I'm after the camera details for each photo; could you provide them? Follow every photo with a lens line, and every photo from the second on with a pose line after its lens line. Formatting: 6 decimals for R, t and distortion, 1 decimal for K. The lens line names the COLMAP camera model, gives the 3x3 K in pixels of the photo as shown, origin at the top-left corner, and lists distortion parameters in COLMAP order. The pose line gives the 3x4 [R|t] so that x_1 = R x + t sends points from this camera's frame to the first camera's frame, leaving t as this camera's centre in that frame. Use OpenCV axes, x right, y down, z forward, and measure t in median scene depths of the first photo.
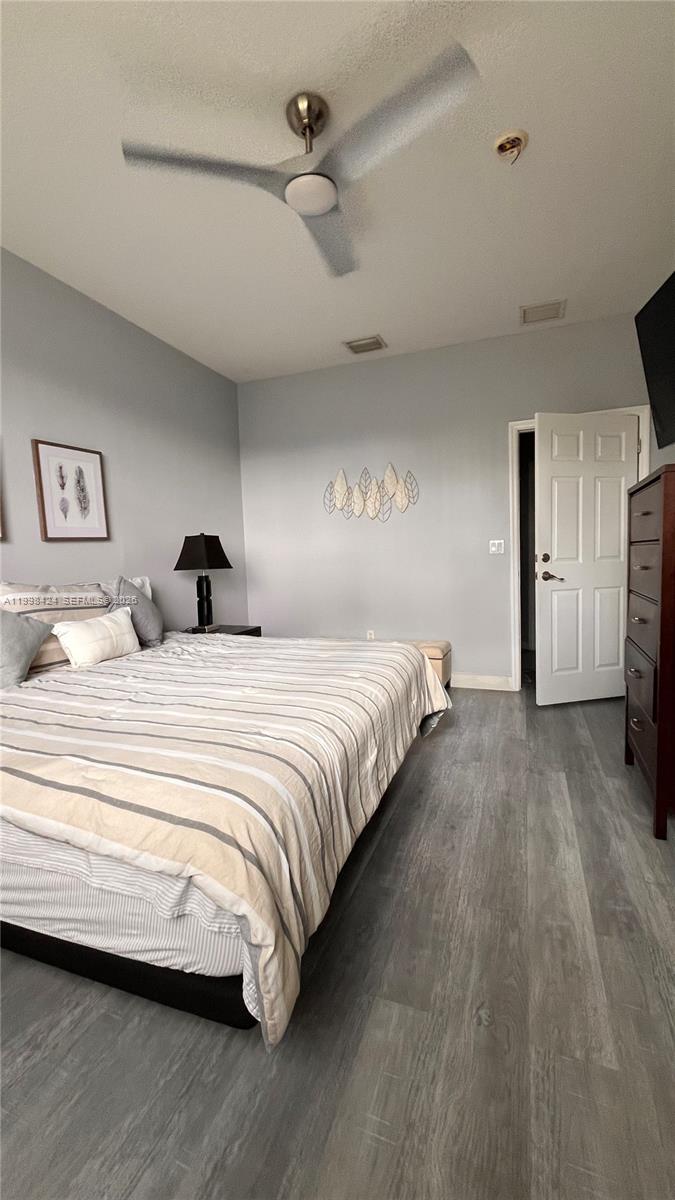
lens RADIAL K [[484.0, 0, 337.5], [0, 484.0, 600.0], [0, 0, 1]] dist [-0.007256, 0.000030]
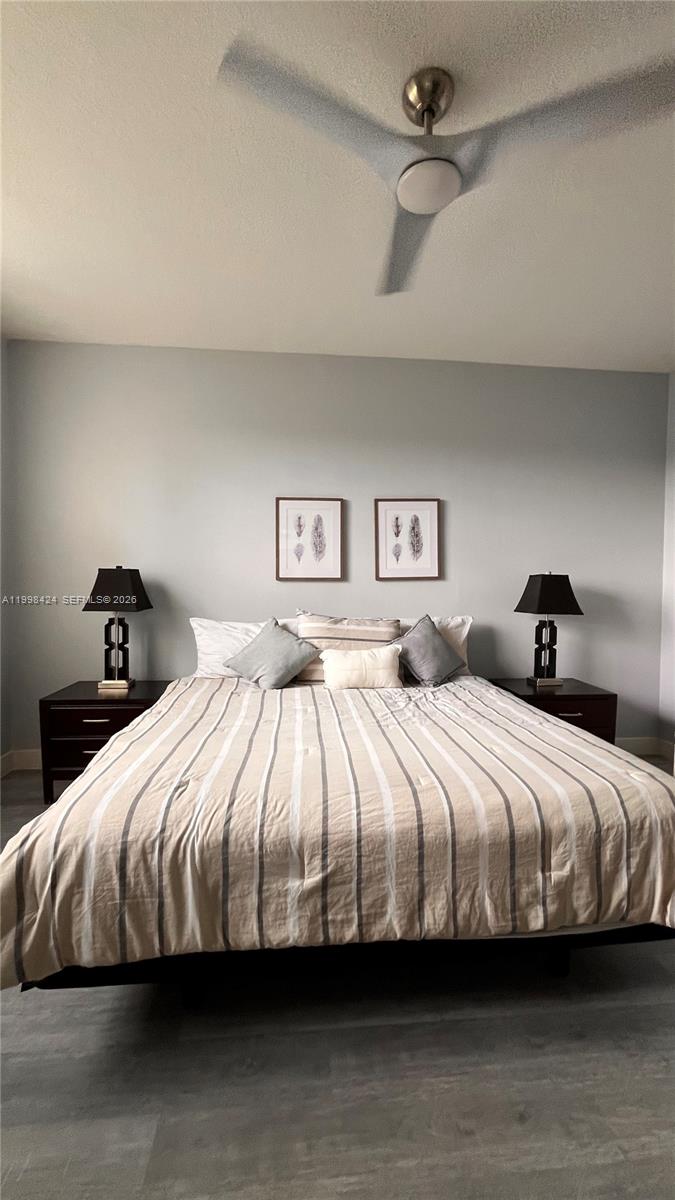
lens RADIAL K [[484.0, 0, 337.5], [0, 484.0, 600.0], [0, 0, 1]] dist [-0.007256, 0.000030]
pose [[0.444393, 0.069241, -0.893152, 0.521313], [-0.105252, 0.994139, 0.024702, -0.109347], [0.889627, 0.083028, 0.449076, 0.432629]]
